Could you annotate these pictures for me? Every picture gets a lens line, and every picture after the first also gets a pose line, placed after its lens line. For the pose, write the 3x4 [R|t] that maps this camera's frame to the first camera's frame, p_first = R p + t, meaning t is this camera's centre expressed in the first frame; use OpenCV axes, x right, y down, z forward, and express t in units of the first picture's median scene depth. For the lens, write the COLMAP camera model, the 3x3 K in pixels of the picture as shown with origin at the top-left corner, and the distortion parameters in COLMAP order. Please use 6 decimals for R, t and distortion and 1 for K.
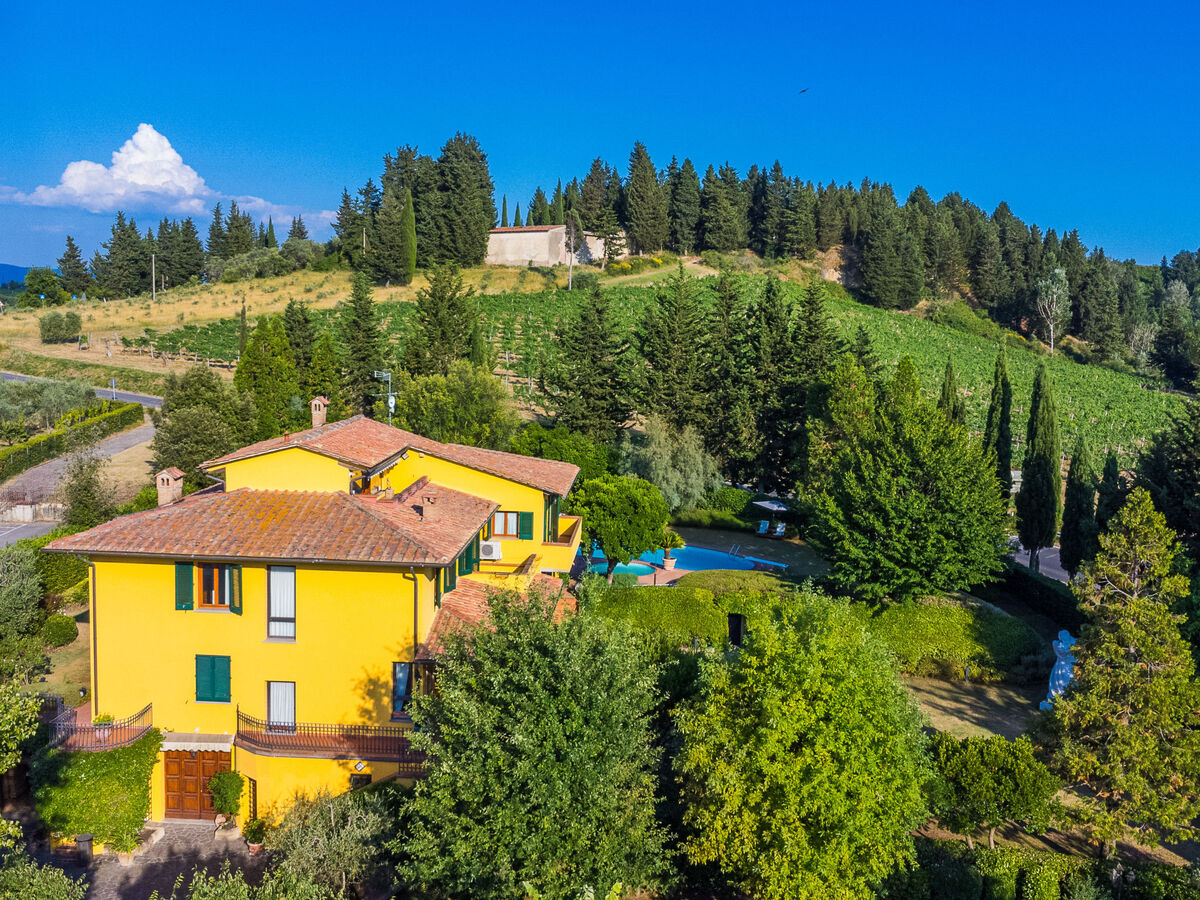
lens RADIAL K [[1165.4, 0, 595.2], [0, 1165.4, 442.8], [0, 0, 1]] dist [-0.010138, 0.083456]
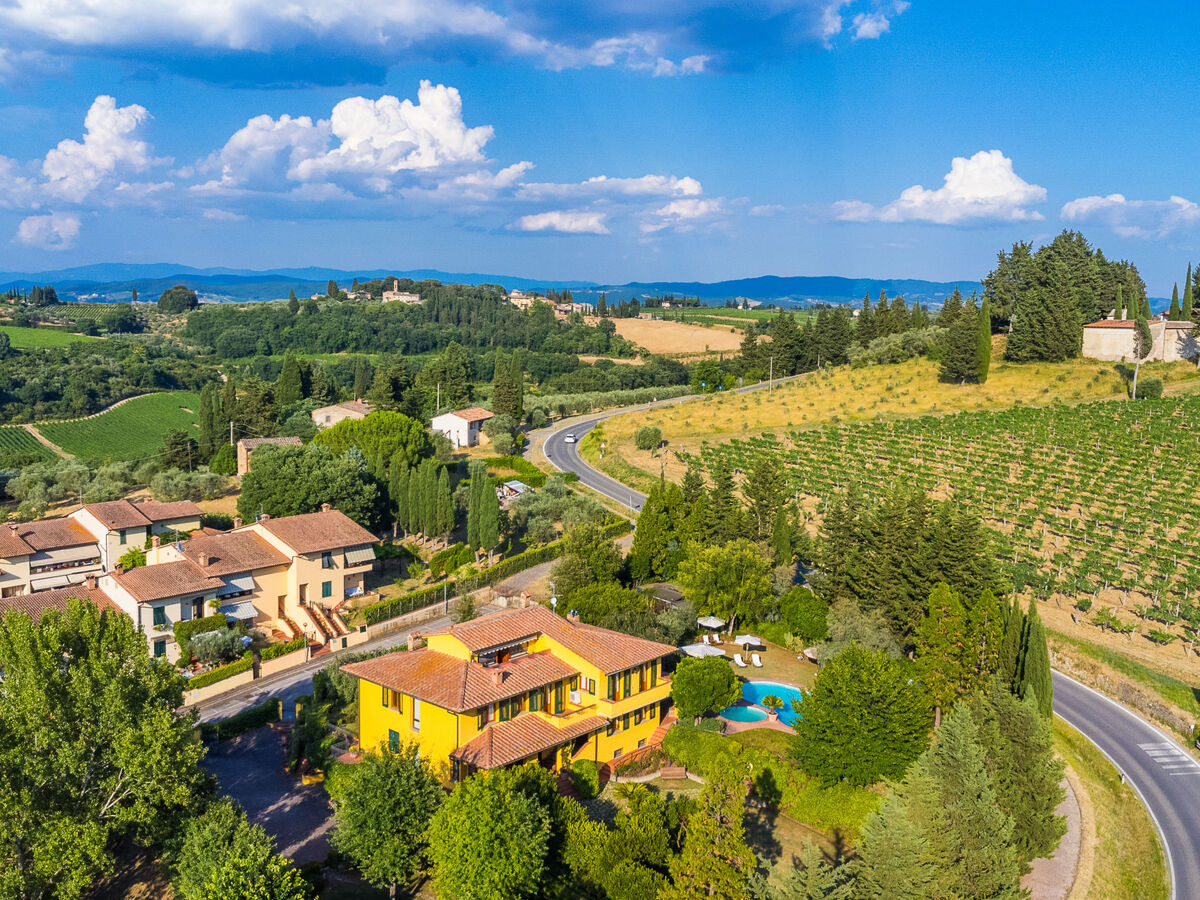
lens RADIAL K [[1165.4, 0, 595.2], [0, 1165.4, 442.8], [0, 0, 1]] dist [-0.010138, 0.083456]
pose [[0.784222, 0.060631, -0.617510, 0.643039], [-0.062562, 0.997869, 0.018524, -0.210136], [0.617318, 0.024106, 0.786345, -0.246726]]
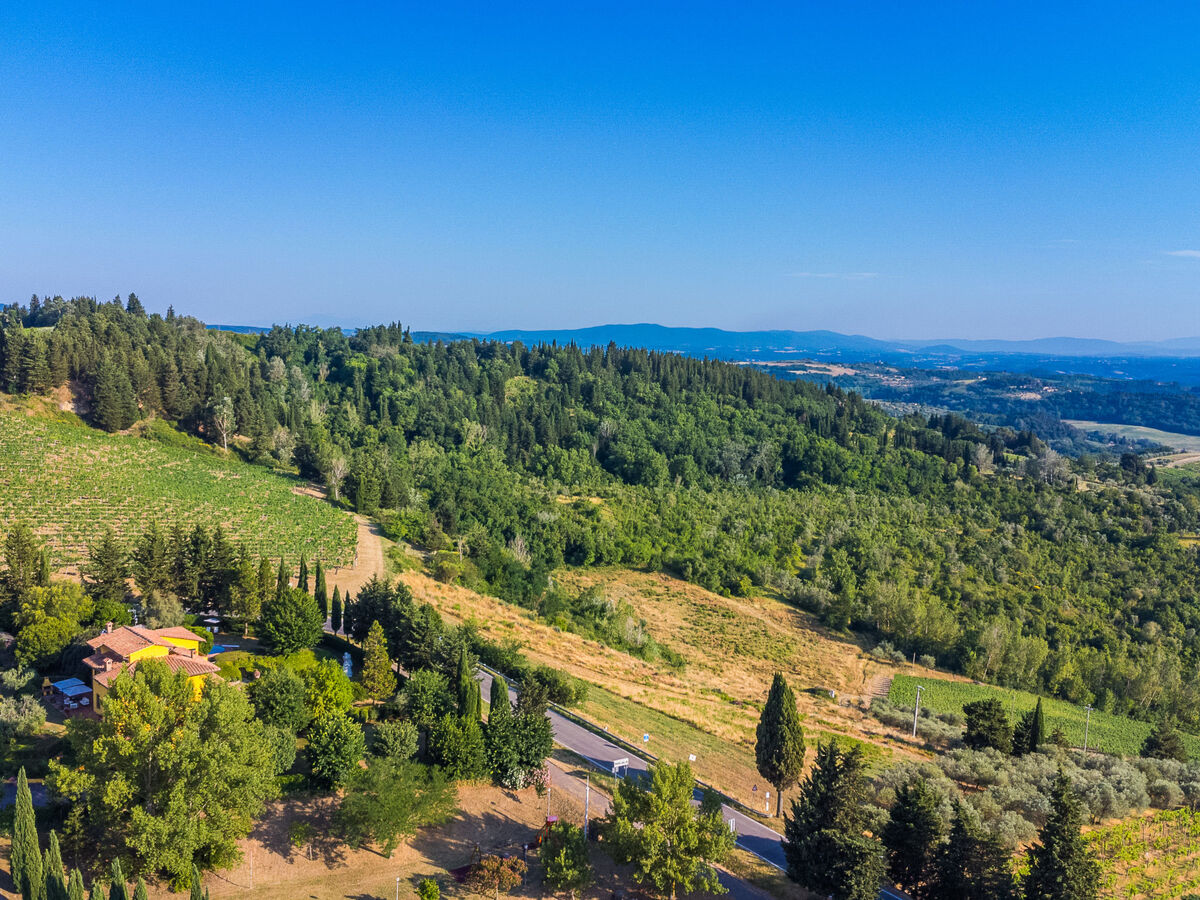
lens RADIAL K [[1165.4, 0, 595.2], [0, 1165.4, 442.8], [0, 0, 1]] dist [-0.010138, 0.083456]
pose [[0.729095, -0.070411, 0.680781, -0.865705], [0.065614, 0.997303, 0.032877, -0.332174], [-0.681260, 0.020698, 0.731749, -1.290759]]
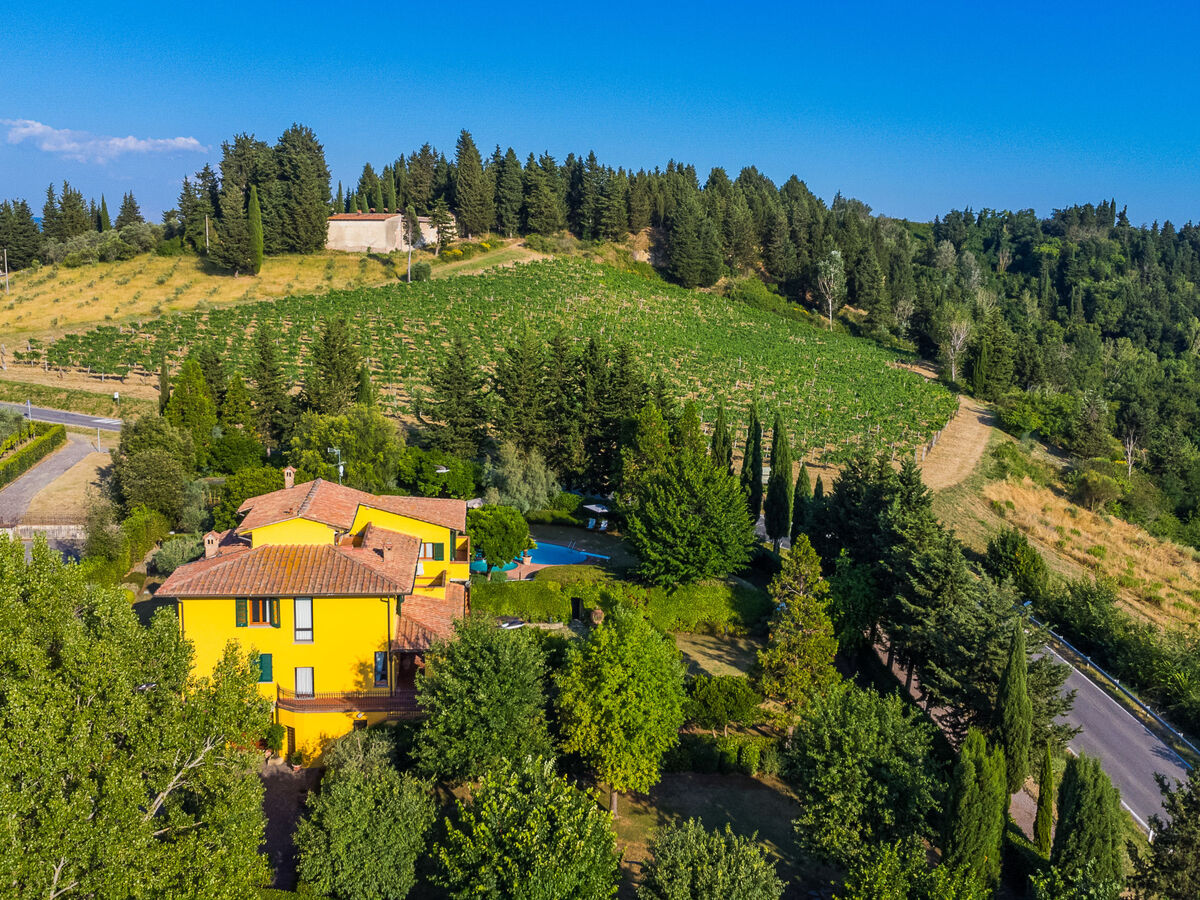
lens RADIAL K [[1165.4, 0, 595.2], [0, 1165.4, 442.8], [0, 0, 1]] dist [-0.010138, 0.083456]
pose [[0.987773, -0.030105, 0.152963, -0.055021], [0.021419, 0.998080, 0.058117, -0.097724], [-0.154419, -0.054130, 0.986521, -0.327554]]
